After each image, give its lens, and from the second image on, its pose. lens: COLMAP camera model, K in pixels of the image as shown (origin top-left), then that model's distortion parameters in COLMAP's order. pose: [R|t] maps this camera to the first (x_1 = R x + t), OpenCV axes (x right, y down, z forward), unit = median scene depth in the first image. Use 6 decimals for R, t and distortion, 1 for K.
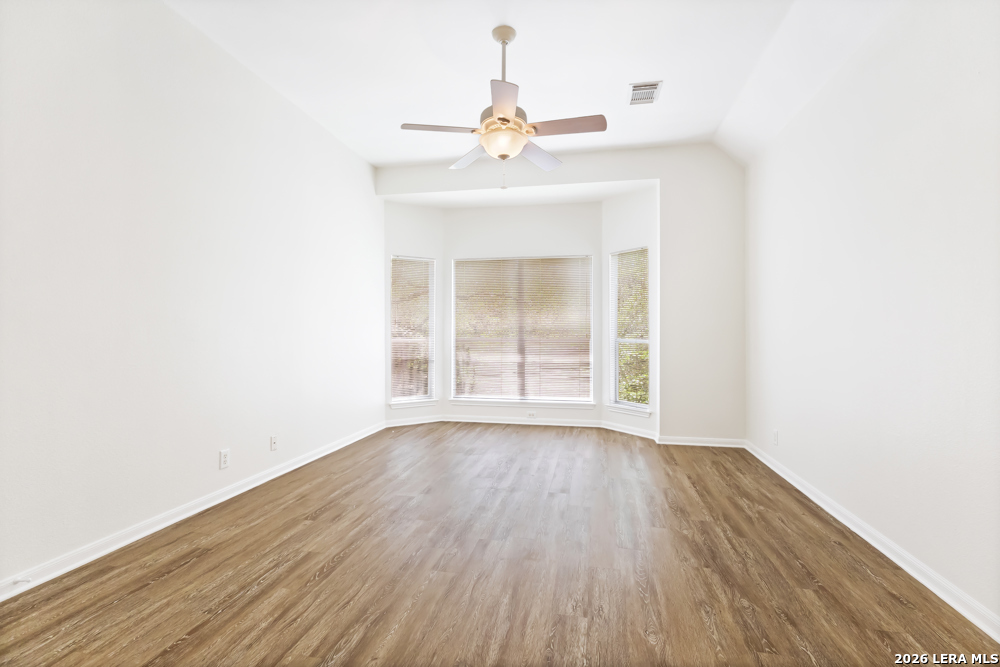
lens RADIAL K [[468.6, 0, 499.6], [0, 468.6, 332.9], [0, 0, 1]] dist [0.001861, 0.002932]
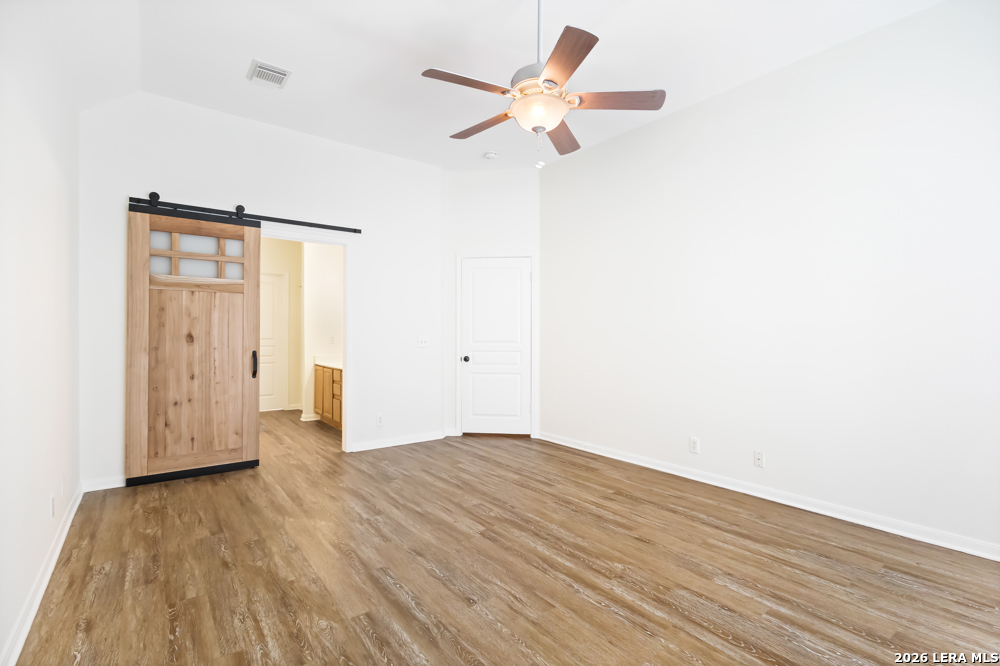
lens RADIAL K [[468.6, 0, 499.8], [0, 468.6, 333.8], [0, 0, 1]] dist [0.001861, 0.002932]
pose [[-0.662689, -0.004718, -0.748880, 0.860892], [-0.002918, 0.999989, -0.003718, -0.013720], [0.748889, -0.000279, -0.662695, 1.911130]]
